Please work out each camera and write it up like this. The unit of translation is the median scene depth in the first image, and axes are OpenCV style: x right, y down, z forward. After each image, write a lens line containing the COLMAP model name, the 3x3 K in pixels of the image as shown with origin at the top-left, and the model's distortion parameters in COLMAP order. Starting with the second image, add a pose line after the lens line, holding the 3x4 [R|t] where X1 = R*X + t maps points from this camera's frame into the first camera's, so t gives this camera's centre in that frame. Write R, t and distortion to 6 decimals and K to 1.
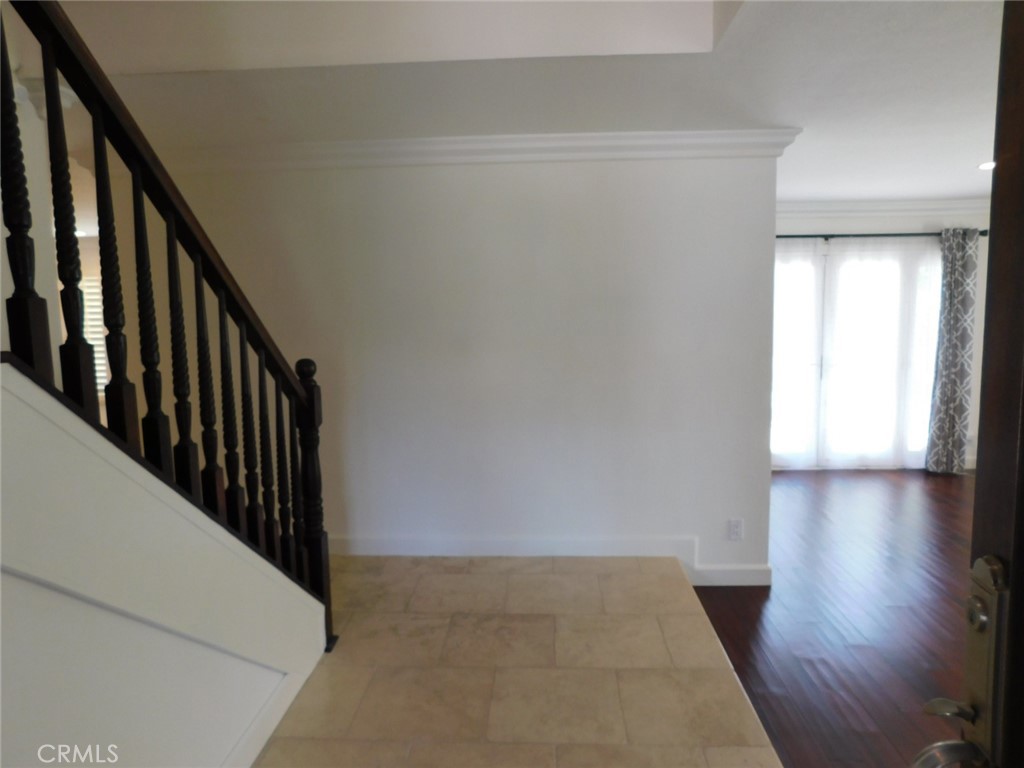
lens RADIAL K [[677.9, 0, 516.0], [0, 677.9, 385.5], [0, 0, 1]] dist [-0.066527, 0.053692]
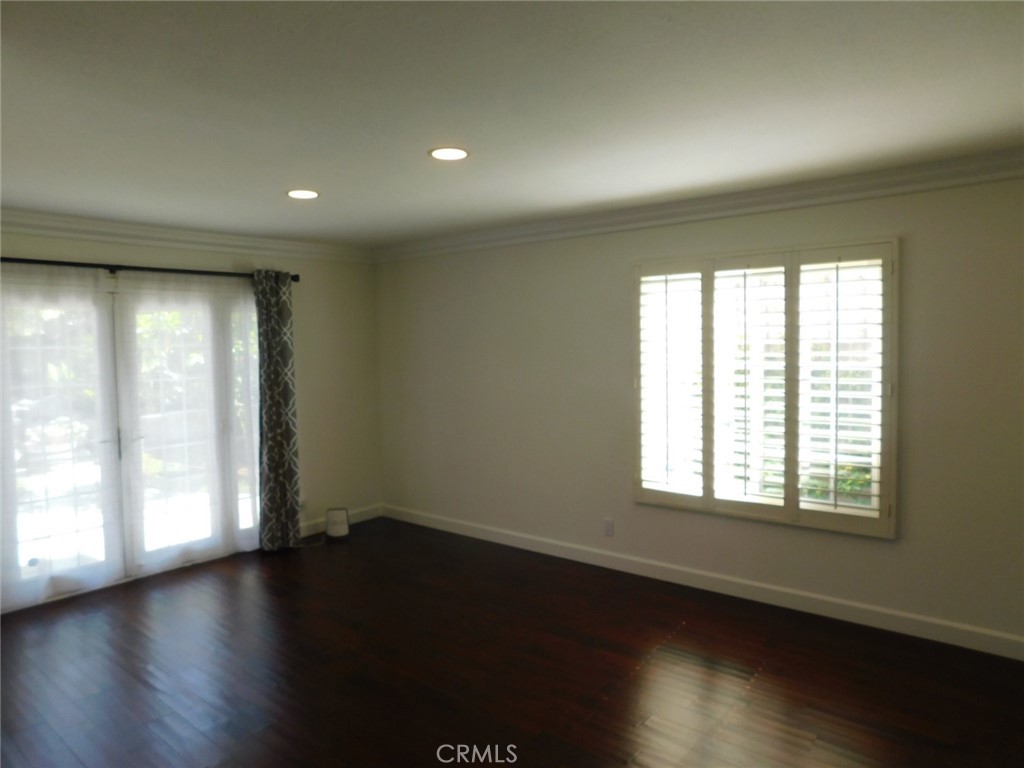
lens RADIAL K [[677.9, 0, 513.7], [0, 677.9, 381.6], [0, 0, 1]] dist [-0.066527, 0.053692]
pose [[0.602086, -0.041377, 0.797359, 0.140512], [0.096752, 0.995078, -0.021420, -0.038626], [-0.792548, 0.090043, 0.603126, 0.215492]]
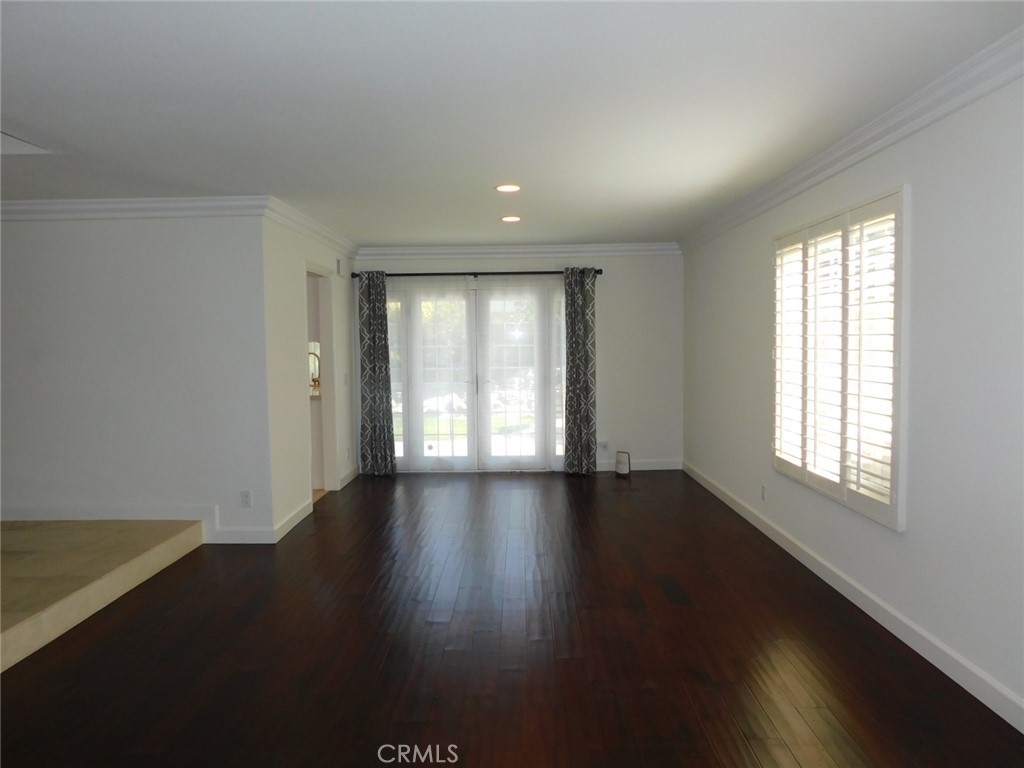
lens RADIAL K [[677.9, 0, 534.1], [0, 677.9, 383.2], [0, 0, 1]] dist [-0.066527, 0.053692]
pose [[0.998444, 0.001142, 0.055748, 0.510553], [0.001737, 0.998668, -0.051567, 0.033723], [-0.055732, 0.051584, 0.997112, -0.198322]]
